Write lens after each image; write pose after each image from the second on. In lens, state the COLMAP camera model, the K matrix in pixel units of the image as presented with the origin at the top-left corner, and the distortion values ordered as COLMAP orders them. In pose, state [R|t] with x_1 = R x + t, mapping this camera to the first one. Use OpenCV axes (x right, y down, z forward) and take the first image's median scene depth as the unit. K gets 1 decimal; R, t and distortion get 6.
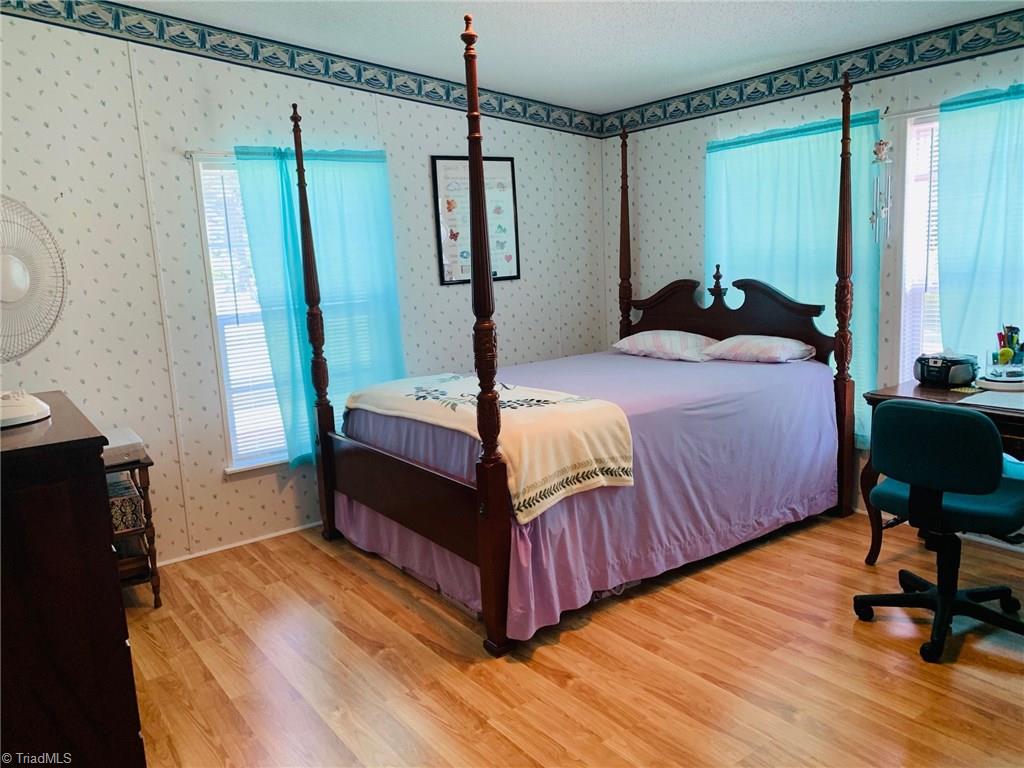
lens RADIAL K [[772.6, 0, 516.6], [0, 772.6, 382.4], [0, 0, 1]] dist [0.037258, -0.036194]
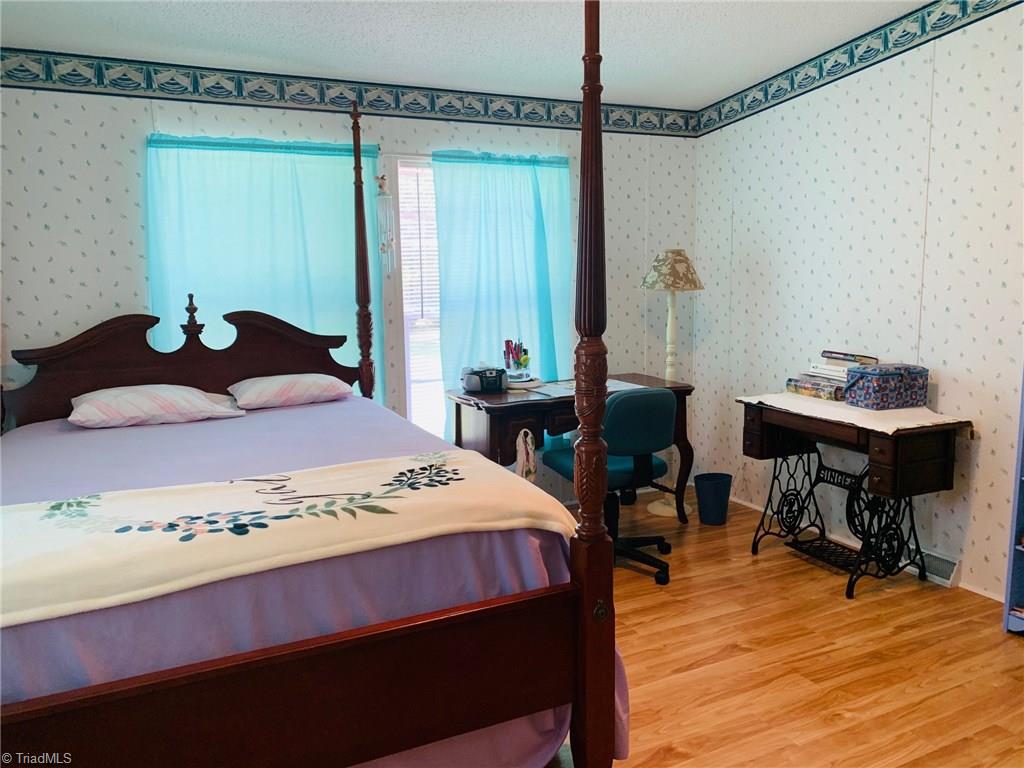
lens RADIAL K [[772.6, 0, 513.6], [0, 772.6, 383.4], [0, 0, 1]] dist [0.037258, -0.036194]
pose [[0.196023, -0.096240, 0.975865, -0.514397], [0.166828, 0.983937, 0.063525, -0.068314], [-0.966304, 0.150350, 0.208930, 0.620169]]
